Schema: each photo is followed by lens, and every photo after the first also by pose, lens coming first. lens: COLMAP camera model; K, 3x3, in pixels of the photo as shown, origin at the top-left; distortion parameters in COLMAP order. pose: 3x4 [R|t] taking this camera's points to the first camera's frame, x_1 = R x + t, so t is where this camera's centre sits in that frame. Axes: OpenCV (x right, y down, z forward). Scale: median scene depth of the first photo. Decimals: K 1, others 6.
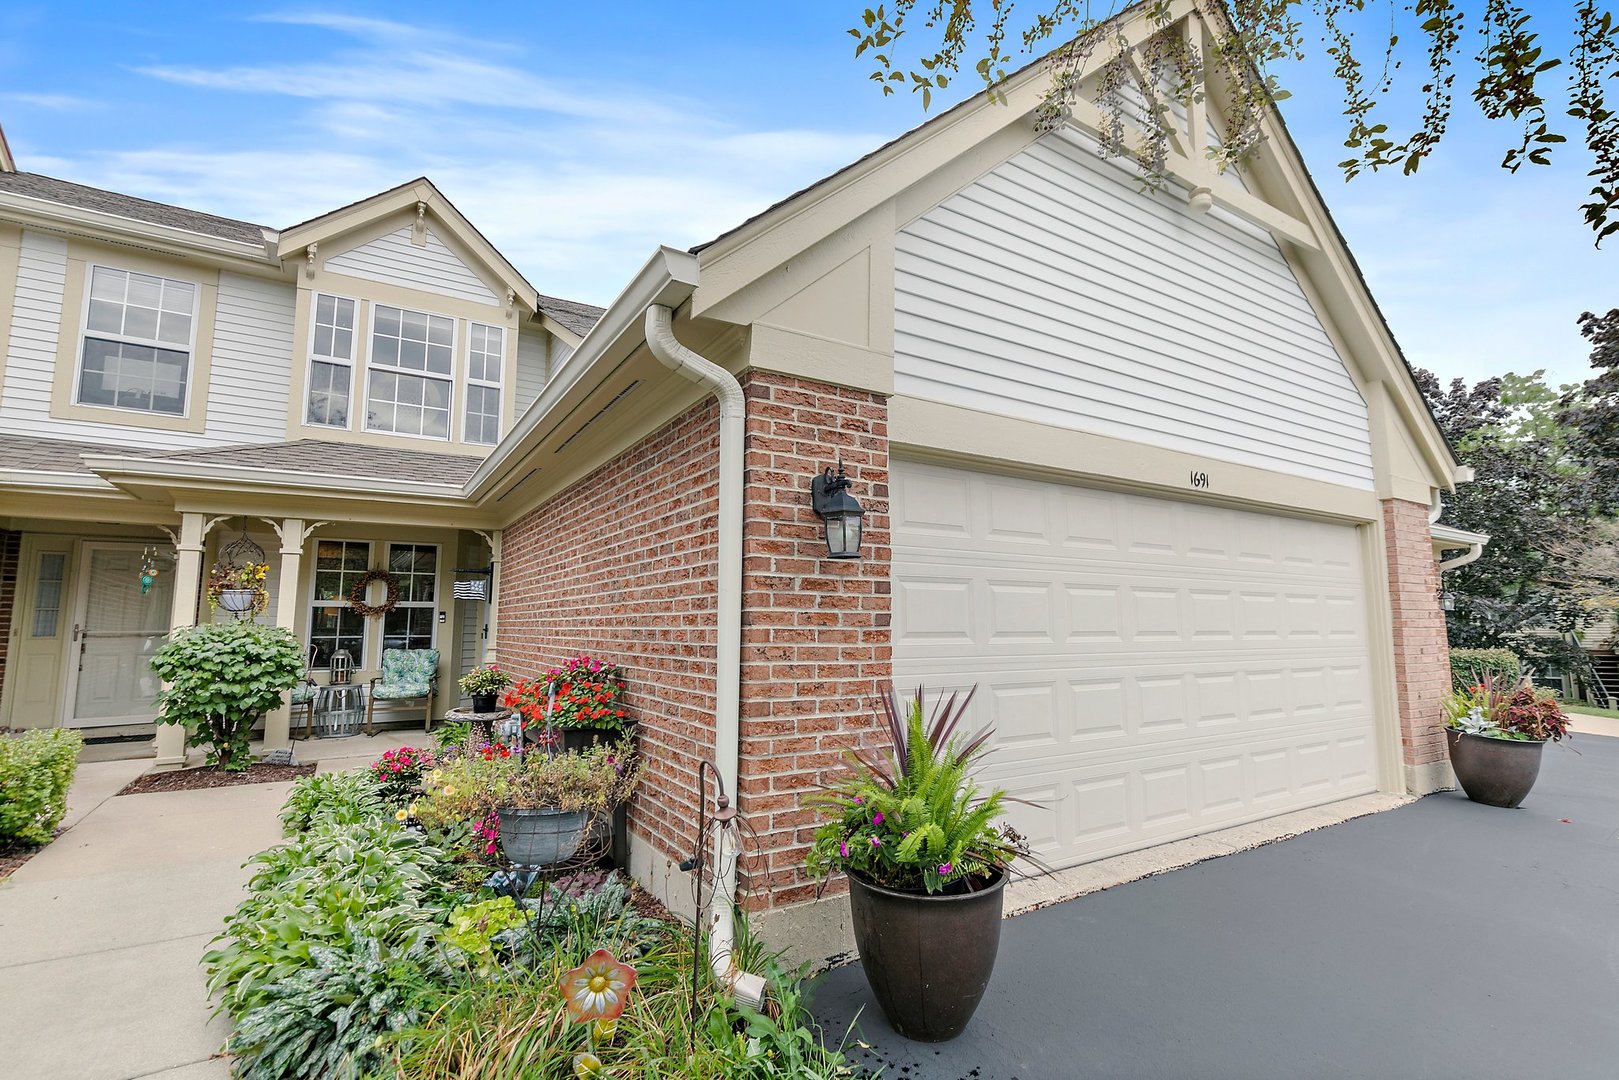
lens RADIAL K [[743.4, 0, 813.8], [0, 743.4, 544.9], [0, 0, 1]] dist [0.002303, -0.000218]
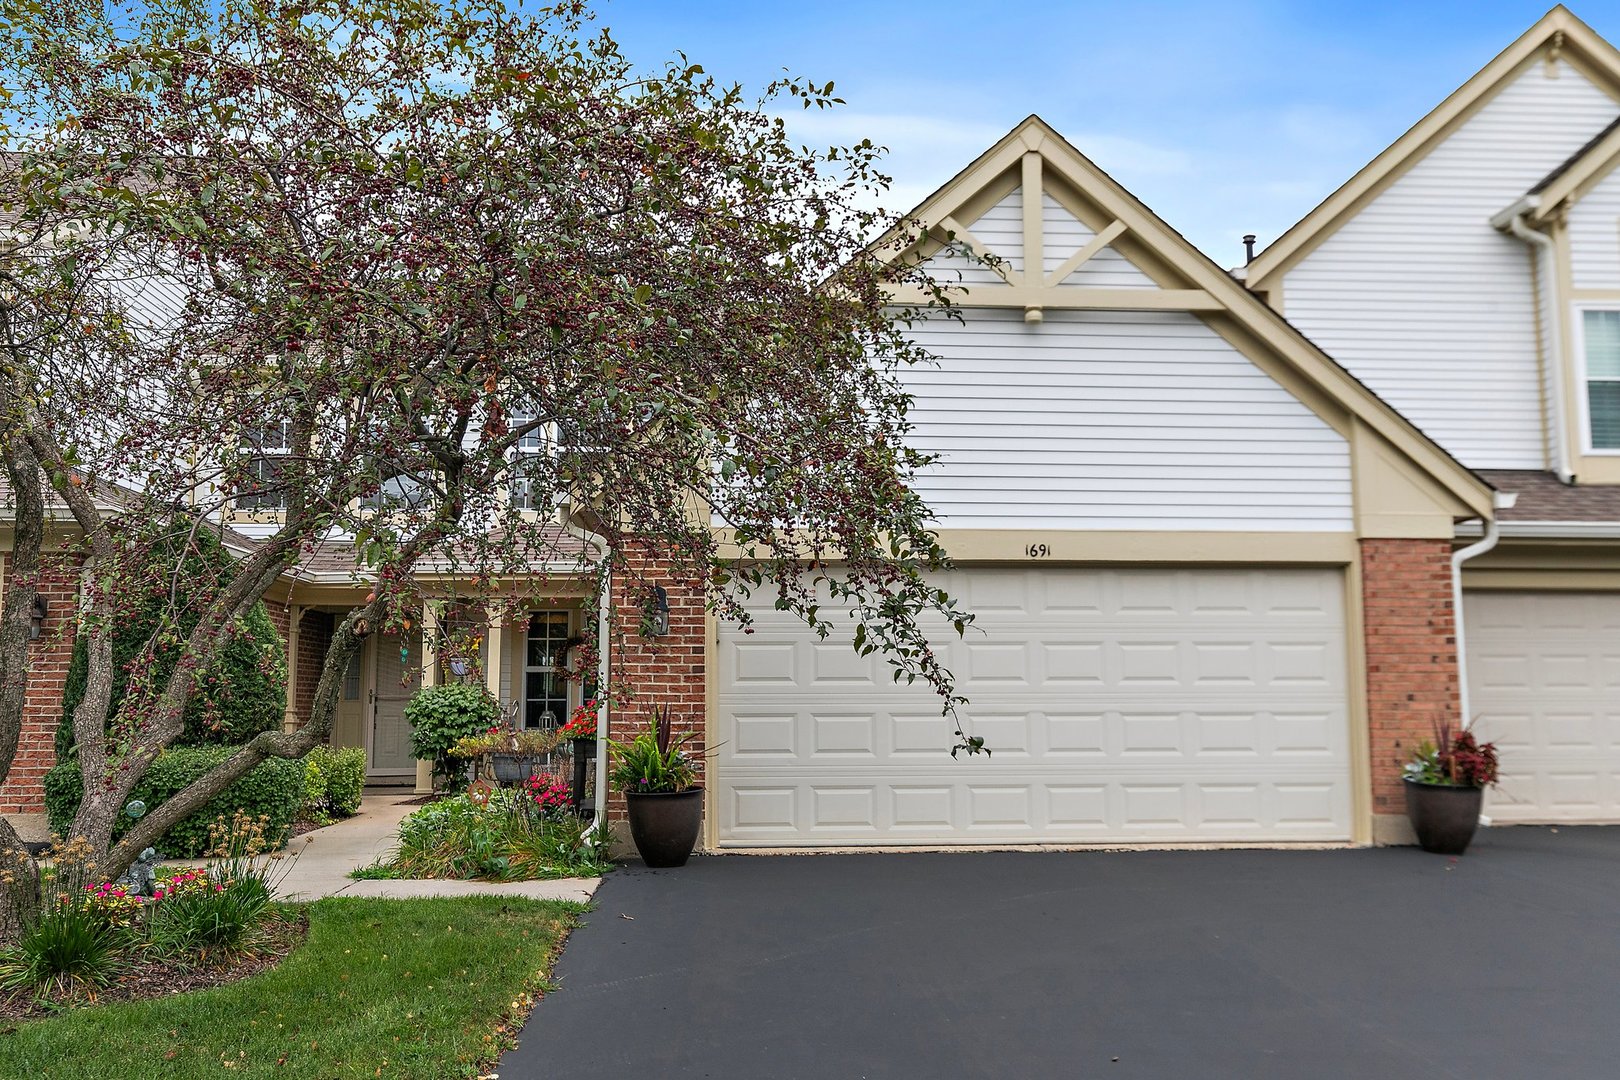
lens RADIAL K [[1370.6, 0, 812.7], [0, 1370.6, 542.0], [0, 0, 1]] dist [-0.003804, -0.001091]
pose [[0.883877, -0.060134, -0.463837, 0.961526], [0.054461, 0.998187, -0.025629, -0.050813], [0.464537, -0.002608, 0.885550, -0.884406]]
